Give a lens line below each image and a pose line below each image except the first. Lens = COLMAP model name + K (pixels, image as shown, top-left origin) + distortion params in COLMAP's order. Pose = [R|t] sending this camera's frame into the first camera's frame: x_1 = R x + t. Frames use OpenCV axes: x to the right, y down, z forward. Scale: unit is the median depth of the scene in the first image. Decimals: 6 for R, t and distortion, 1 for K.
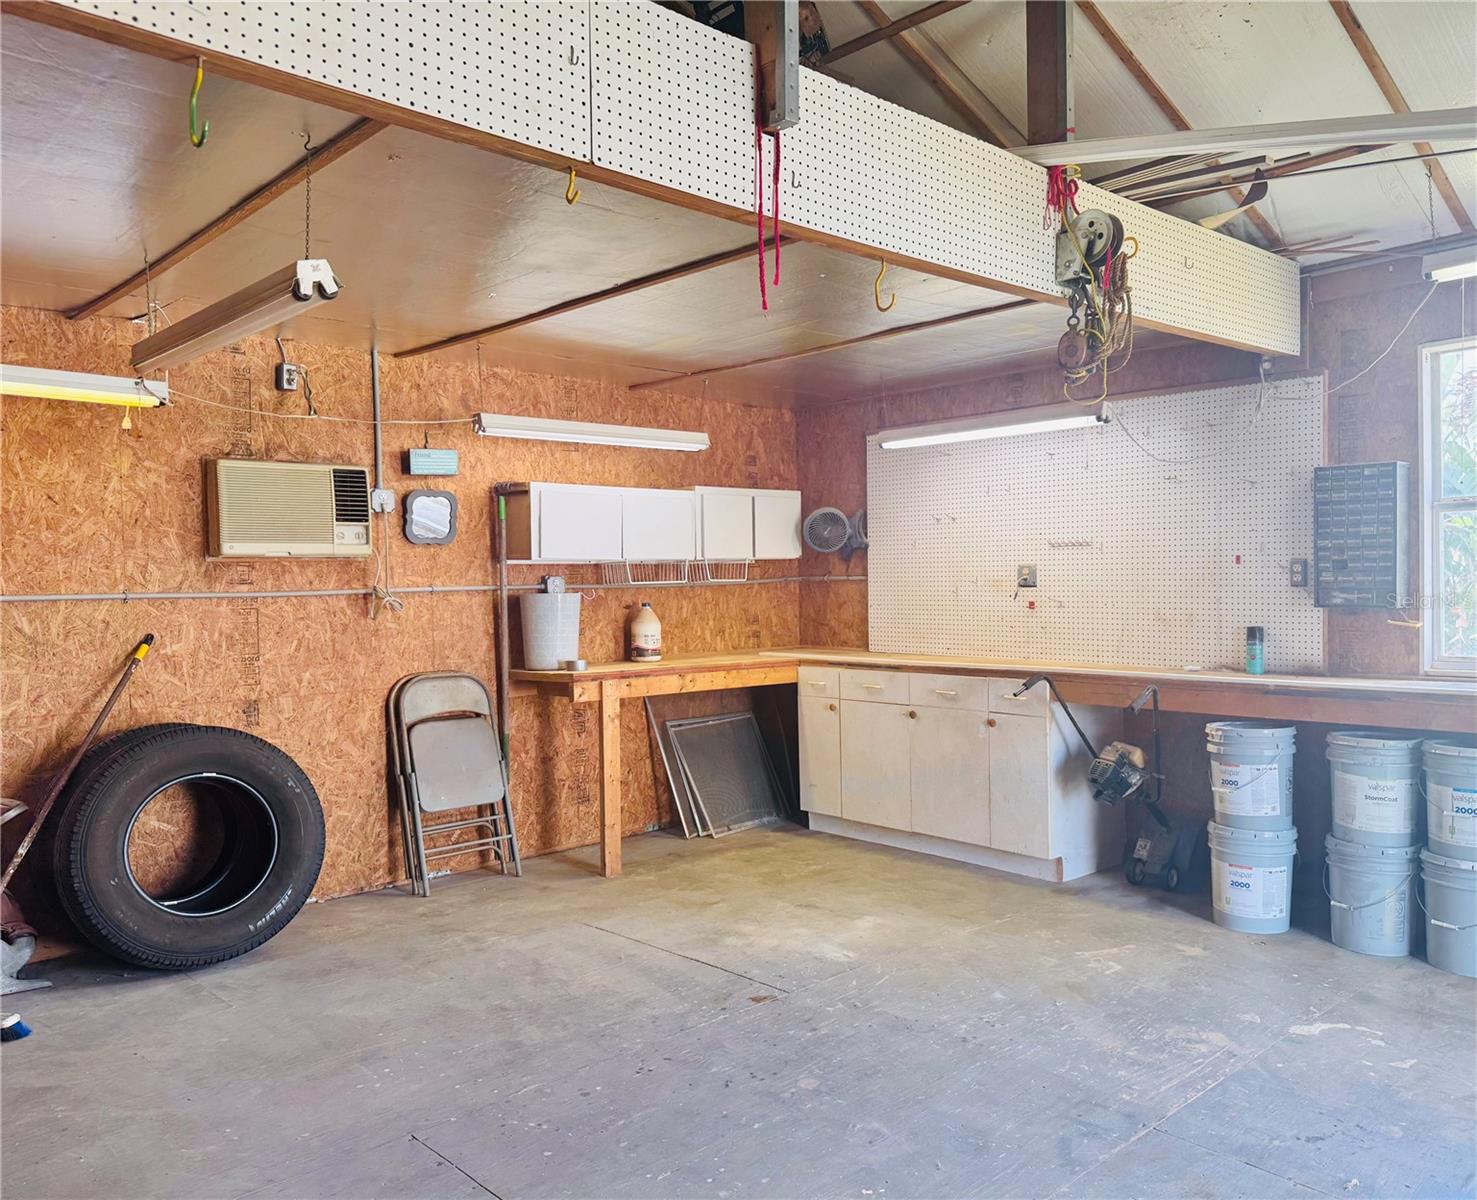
lens RADIAL K [[1169.4, 0, 742.2], [0, 1169.4, 600.3], [0, 0, 1]] dist [0.028949, -0.025866]
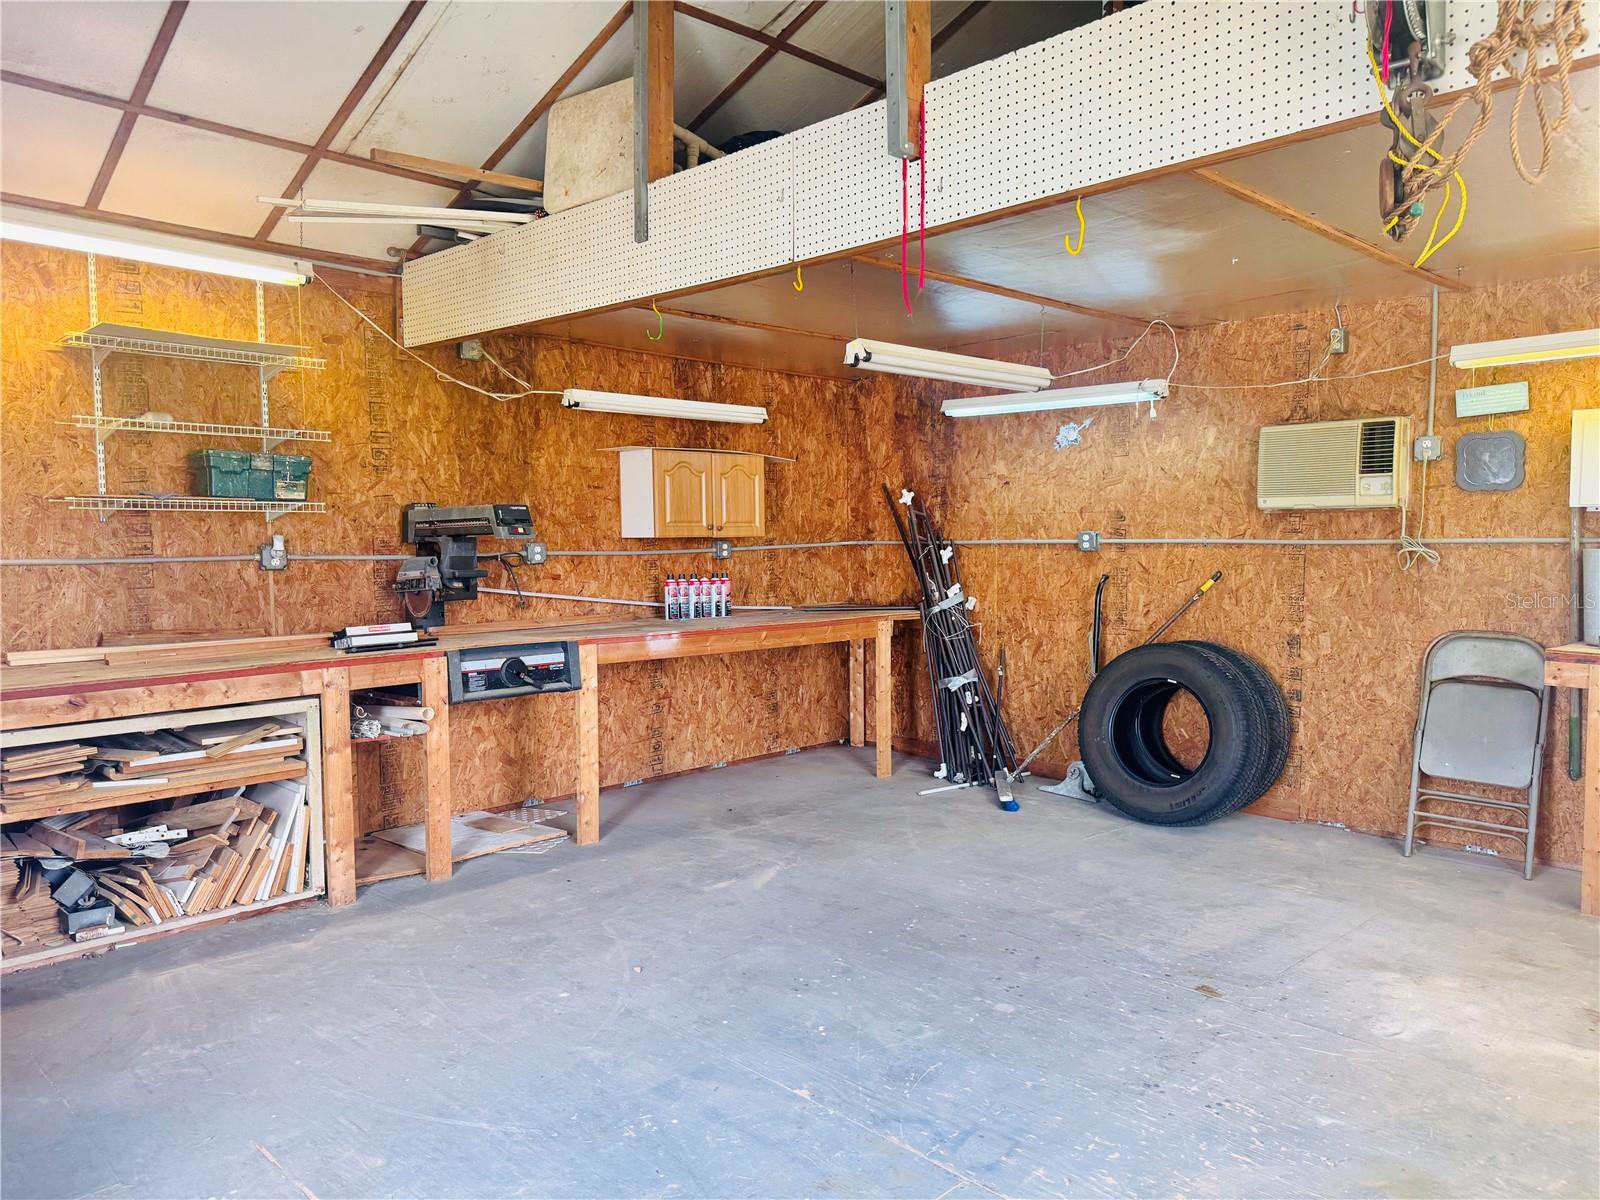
lens RADIAL K [[1126.0, 0, 805.6], [0, 1126.0, 608.2], [0, 0, 1]] dist [0.068129, -0.075364]
pose [[0.016485, 0.084064, -0.996324, 0.775162], [-0.014085, 0.996380, 0.083836, -0.030439], [0.999765, 0.012651, 0.017609, 0.575352]]
